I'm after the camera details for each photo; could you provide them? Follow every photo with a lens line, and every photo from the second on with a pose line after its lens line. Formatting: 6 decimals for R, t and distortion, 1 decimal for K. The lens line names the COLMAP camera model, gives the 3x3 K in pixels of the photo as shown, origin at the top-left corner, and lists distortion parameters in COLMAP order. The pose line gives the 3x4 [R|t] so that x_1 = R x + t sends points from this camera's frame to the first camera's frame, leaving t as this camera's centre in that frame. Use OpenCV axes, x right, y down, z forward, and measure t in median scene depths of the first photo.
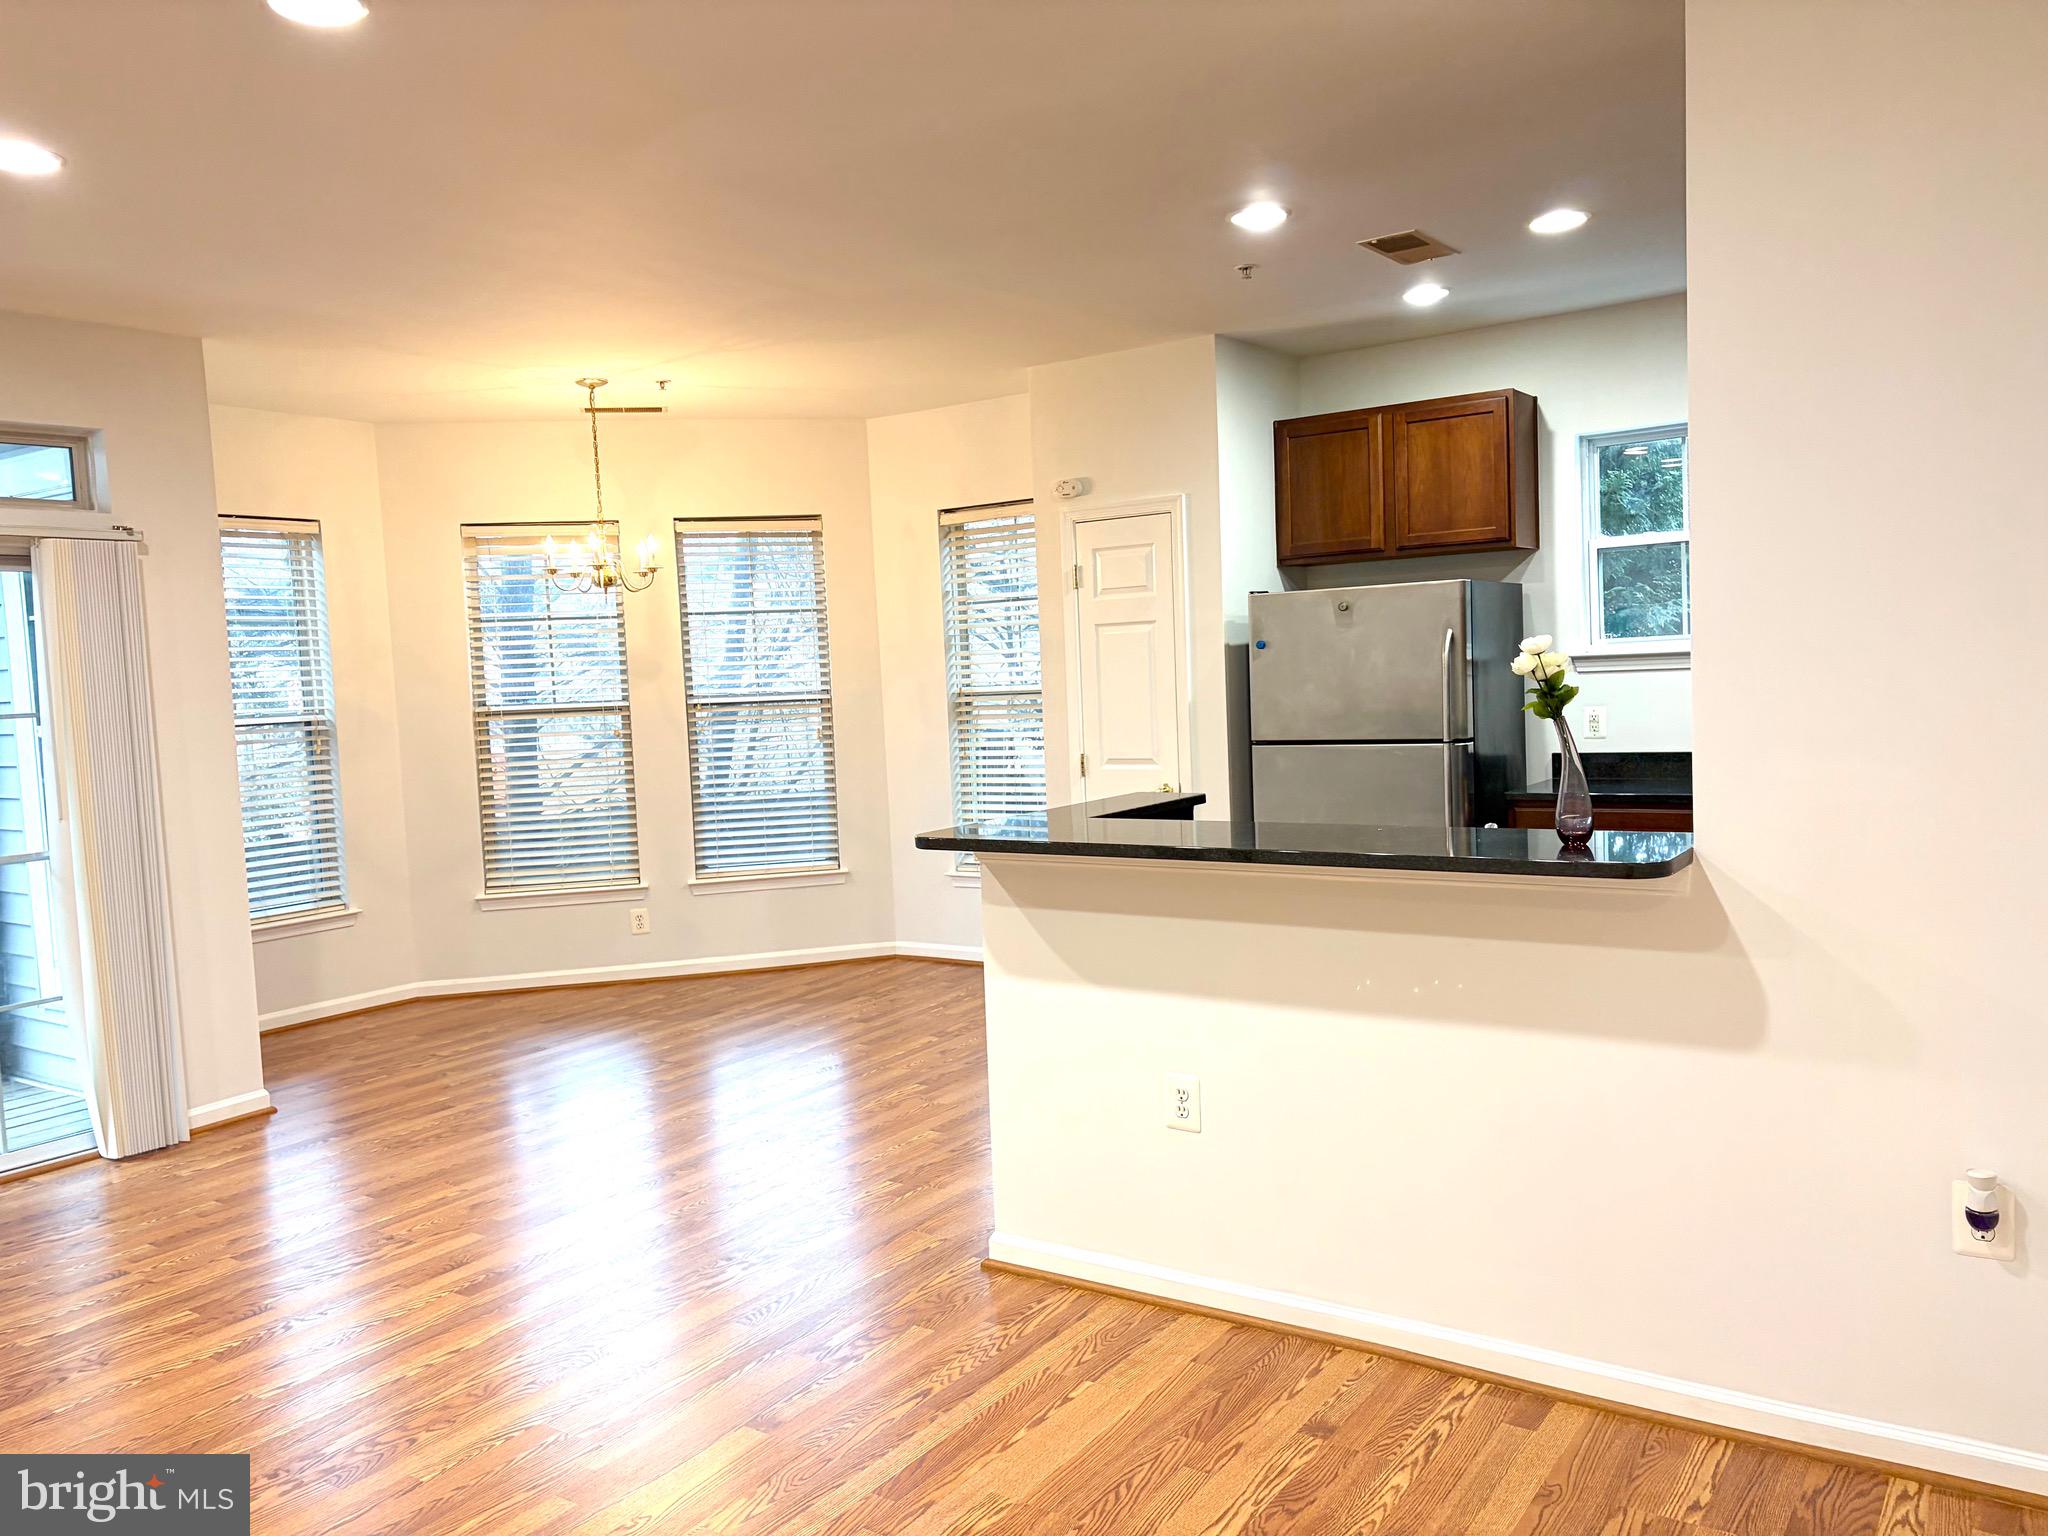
lens RADIAL K [[1540.2, 0, 1015.8], [0, 1540.2, 782.9], [0, 0, 1]] dist [0.075083, -0.077722]
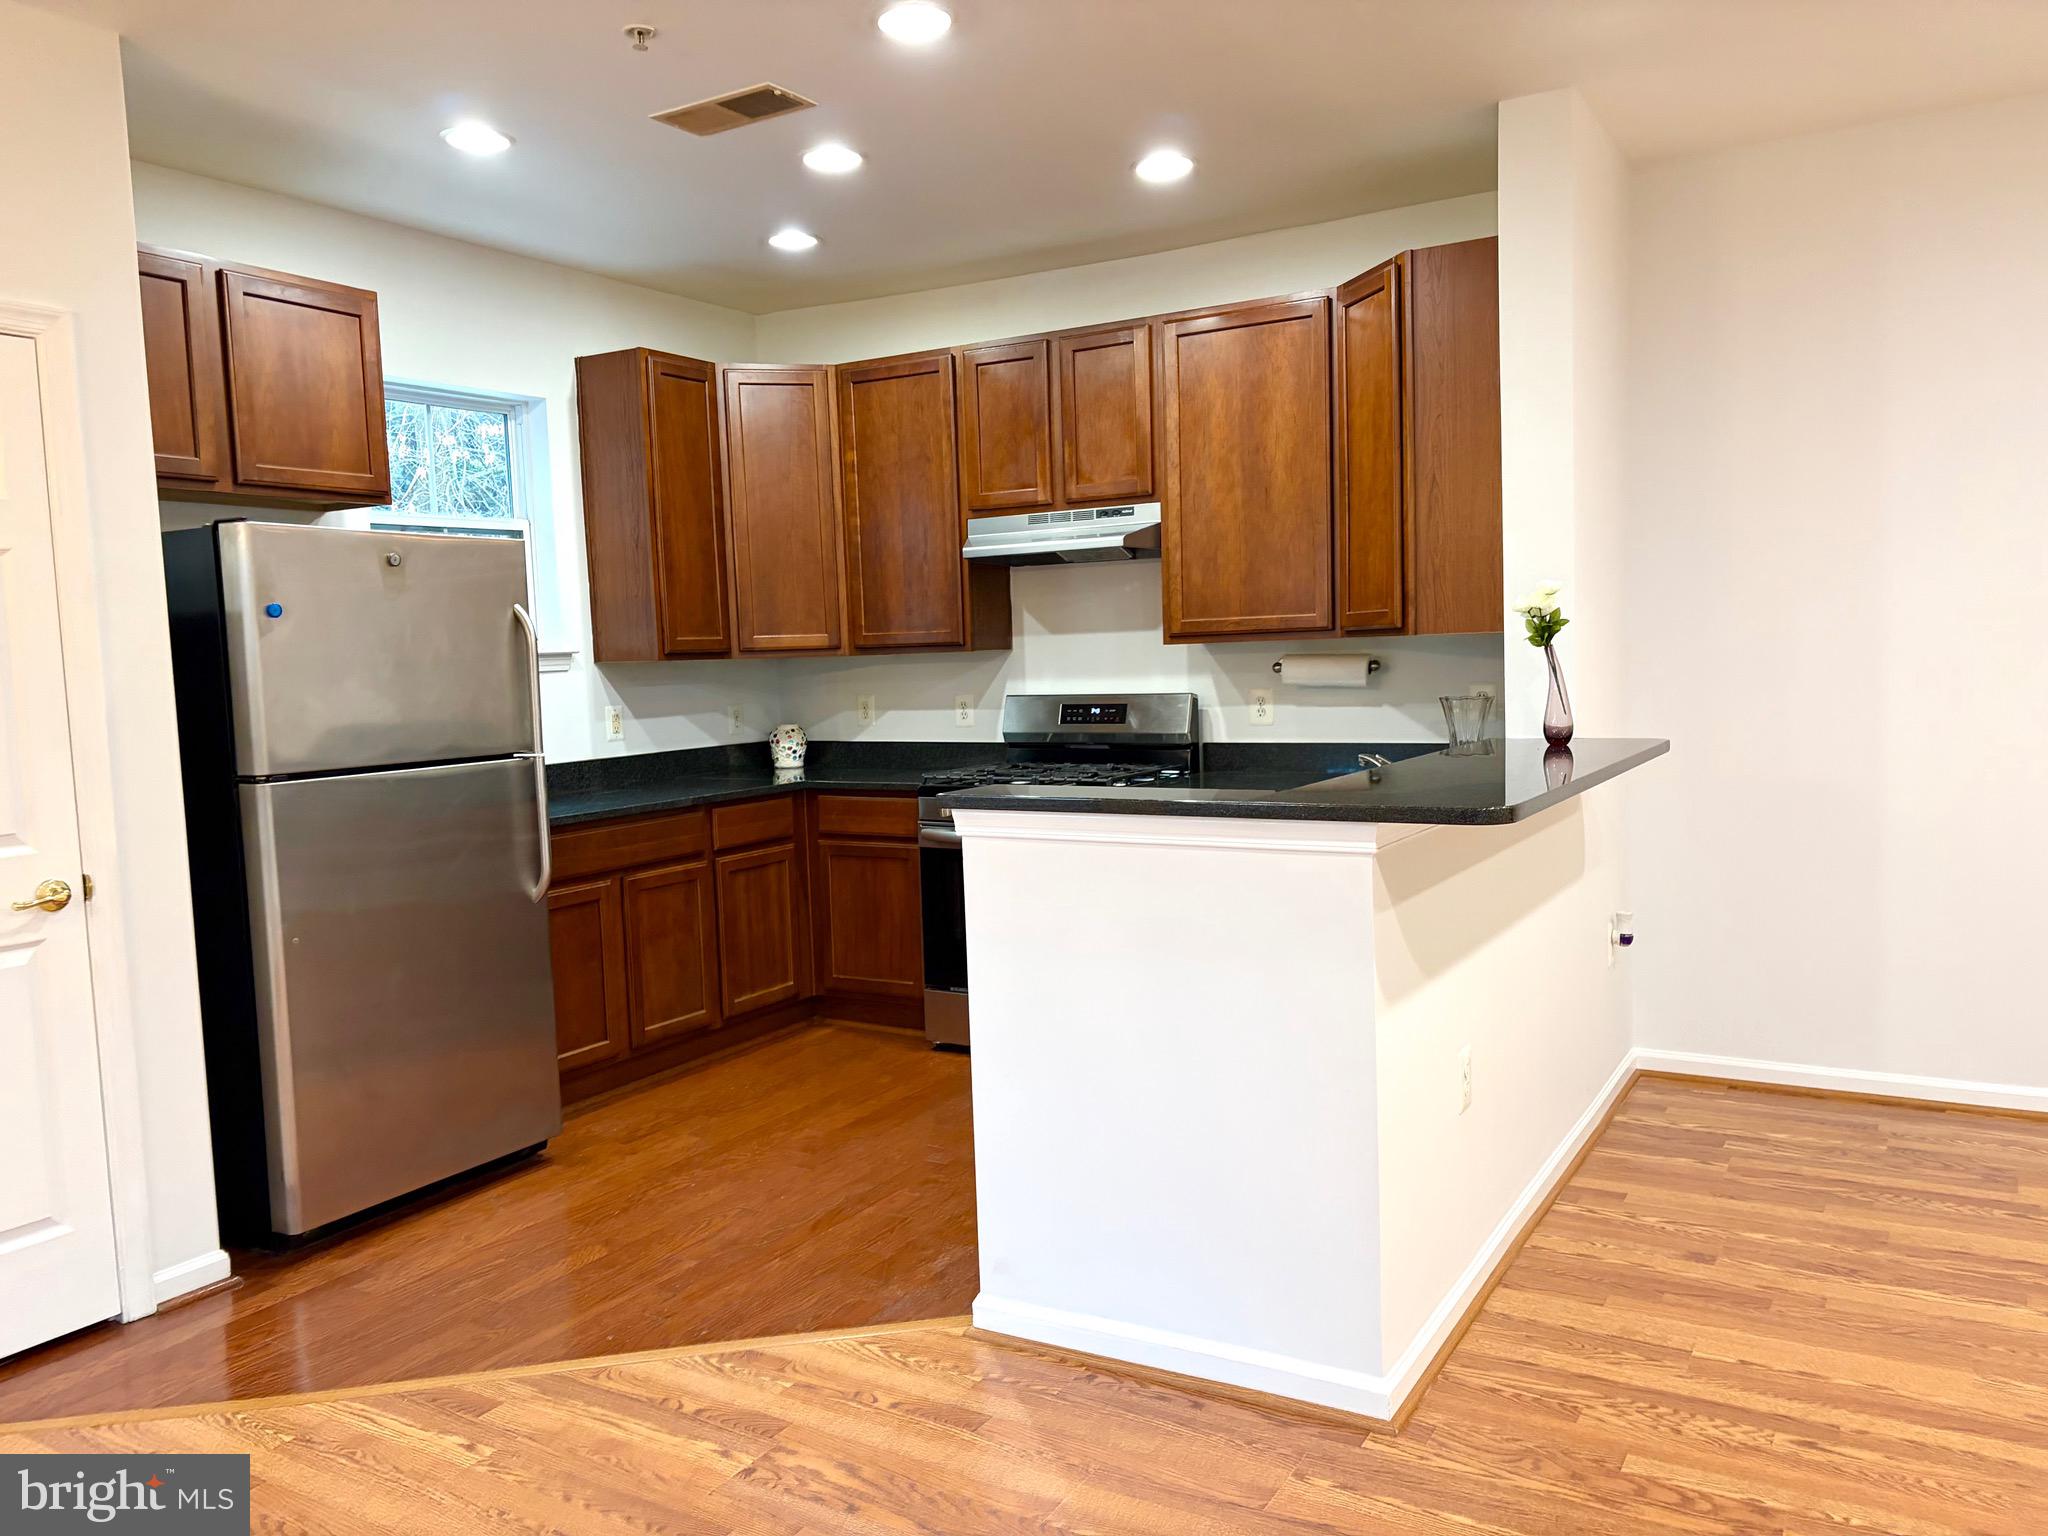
lens RADIAL K [[1540.2, 0, 1010.4], [0, 1540.2, 772.0], [0, 0, 1]] dist [0.075083, -0.077722]
pose [[-0.055576, -0.032109, 0.997938, -0.841389], [0.114408, 0.992695, 0.038312, -0.035632], [-0.991878, 0.116301, -0.051497, 1.410954]]
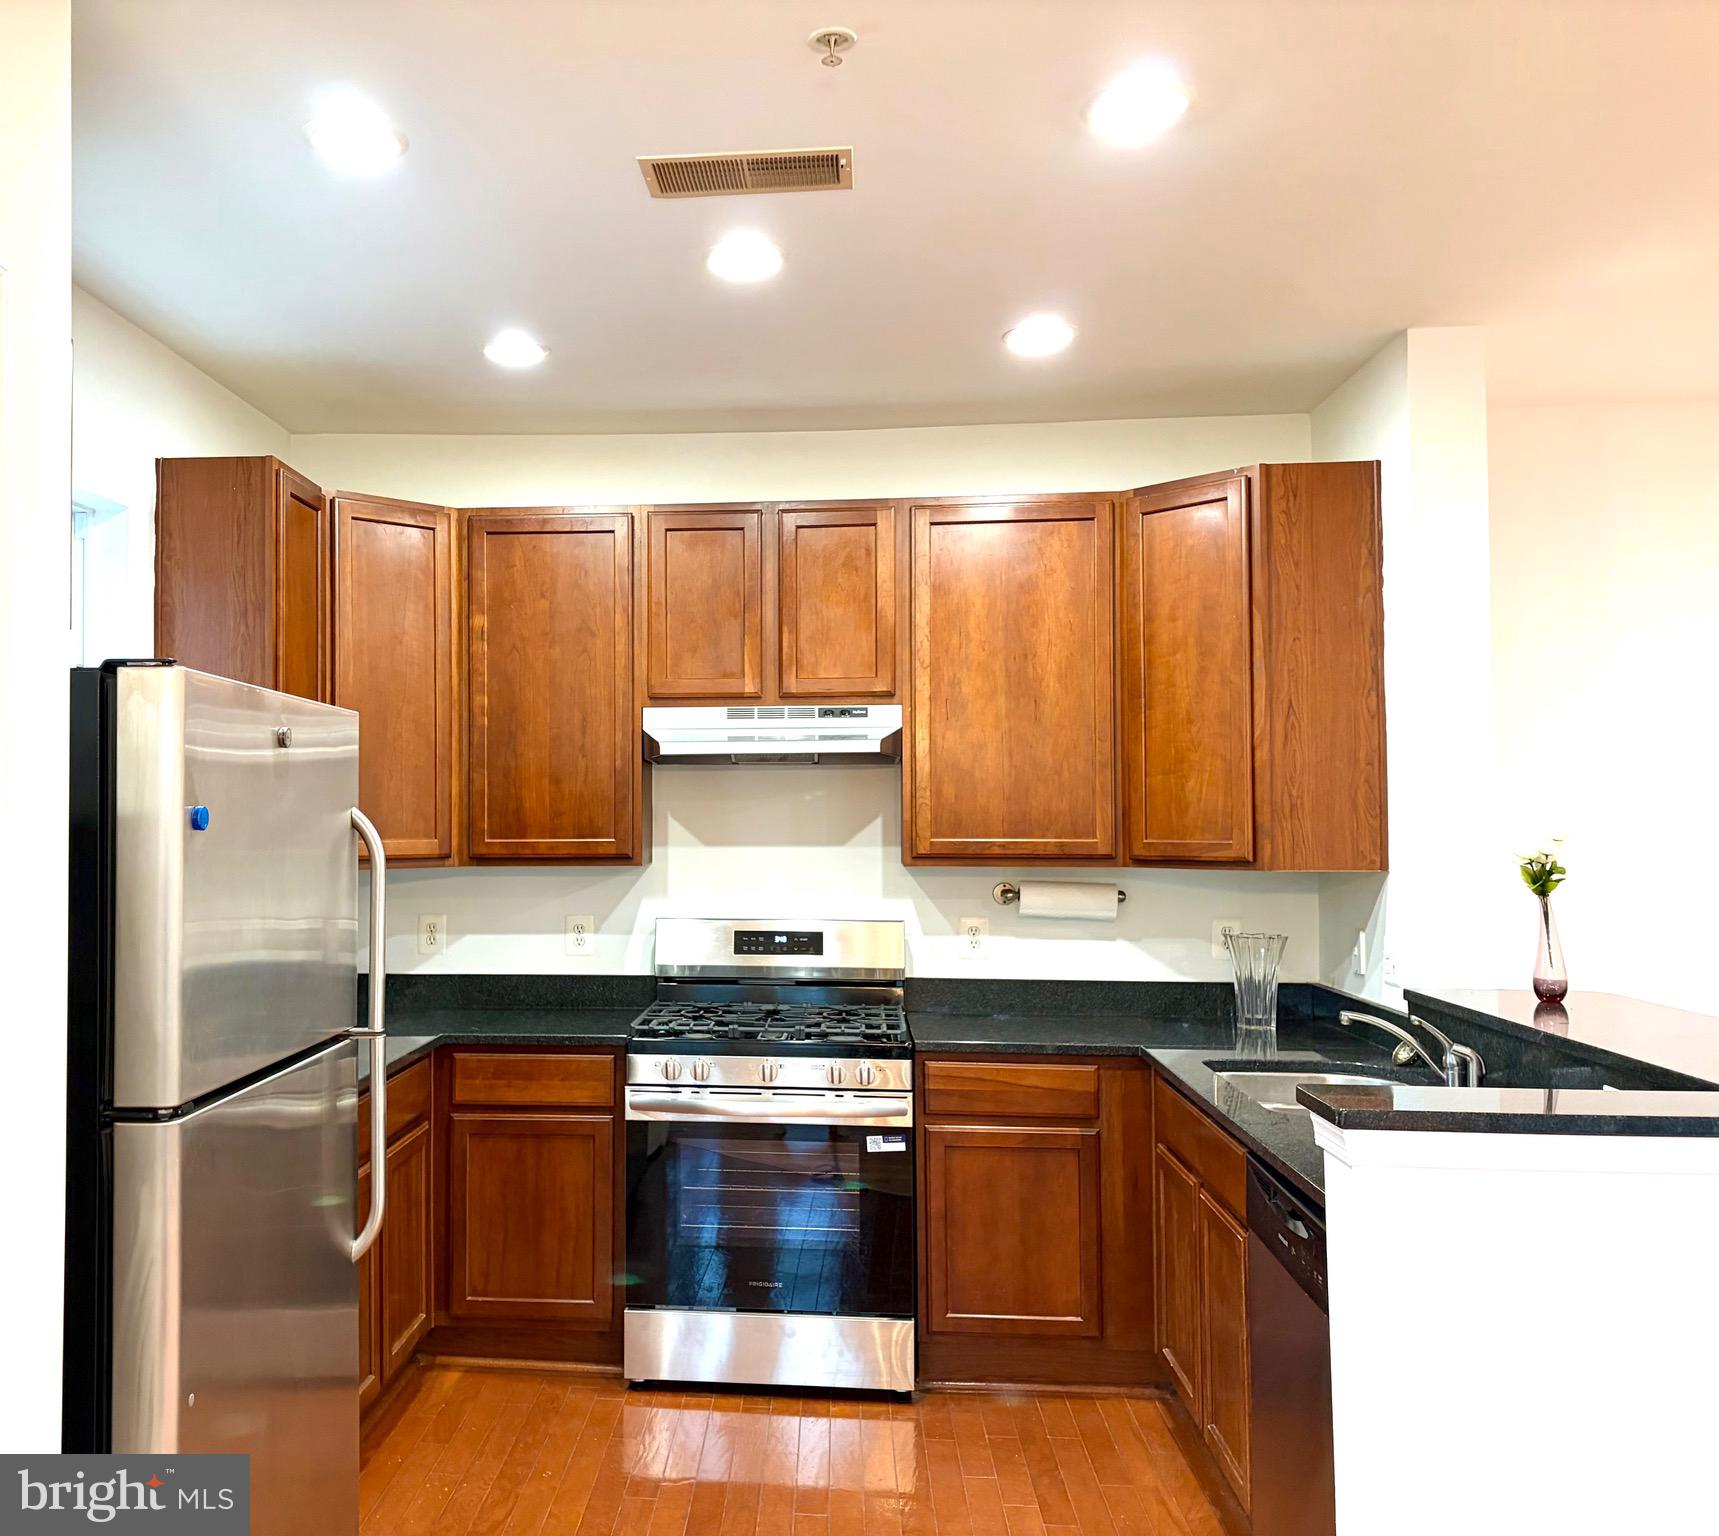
lens RADIAL K [[1567.2, 0, 859.3], [0, 1567.2, 768.1], [0, 0, 1]] dist [0.071507, 0.000000]
pose [[-0.465272, 0.082288, 0.881335, -0.415231], [0.092992, 0.994704, -0.043781, -0.131745], [-0.880270, 0.061587, -0.470460, 1.923965]]
